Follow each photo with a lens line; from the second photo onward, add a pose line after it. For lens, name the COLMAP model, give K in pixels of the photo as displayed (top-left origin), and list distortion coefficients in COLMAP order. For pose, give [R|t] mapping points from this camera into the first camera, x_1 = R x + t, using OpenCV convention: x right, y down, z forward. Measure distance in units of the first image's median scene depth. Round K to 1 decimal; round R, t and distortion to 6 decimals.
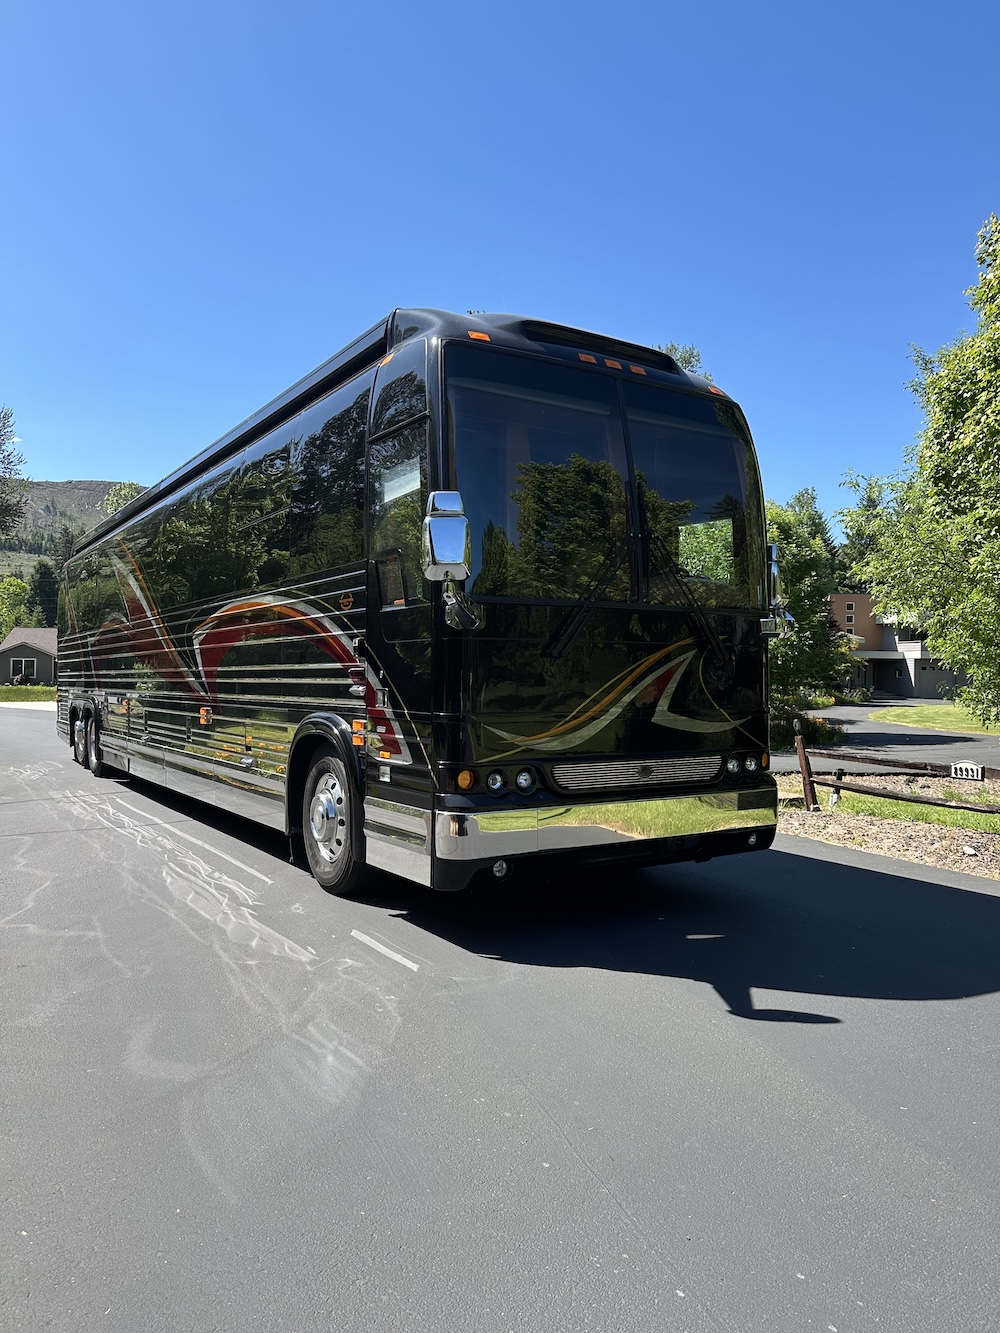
lens RADIAL K [[974.1, 0, 500.0], [0, 974.1, 666.5], [0, 0, 1]] dist [0.057339, -0.000395]
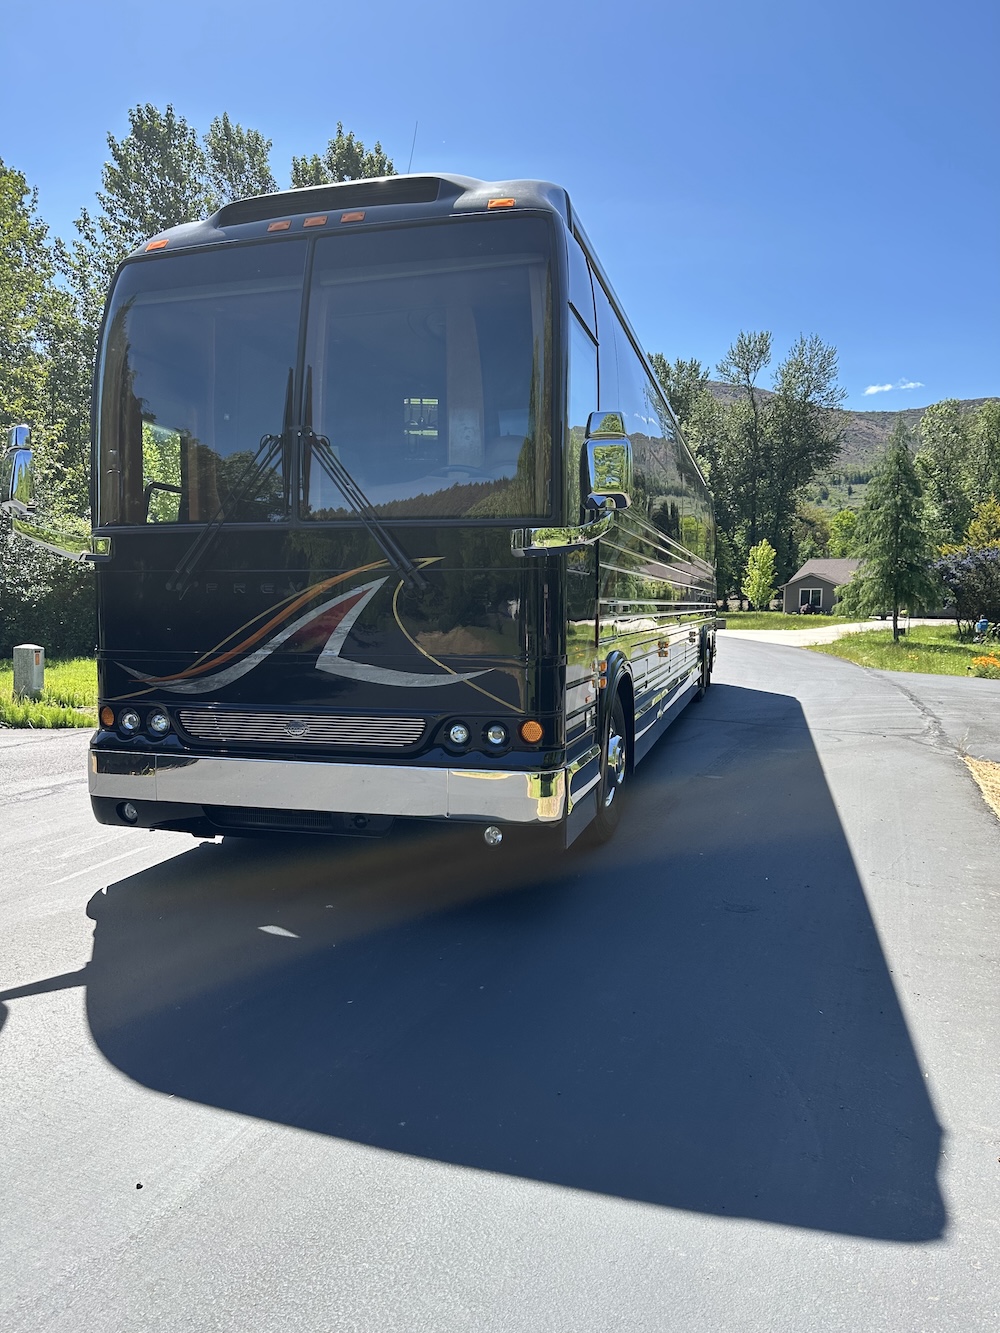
lens RADIAL K [[974.1, 0, 500.0], [0, 974.1, 666.5], [0, 0, 1]] dist [0.057339, -0.000395]
pose [[0.674781, 0.046214, -0.736570, 0.855298], [0.006885, 0.997600, 0.068900, 0.000347], [0.737986, -0.051563, 0.672843, 0.564424]]
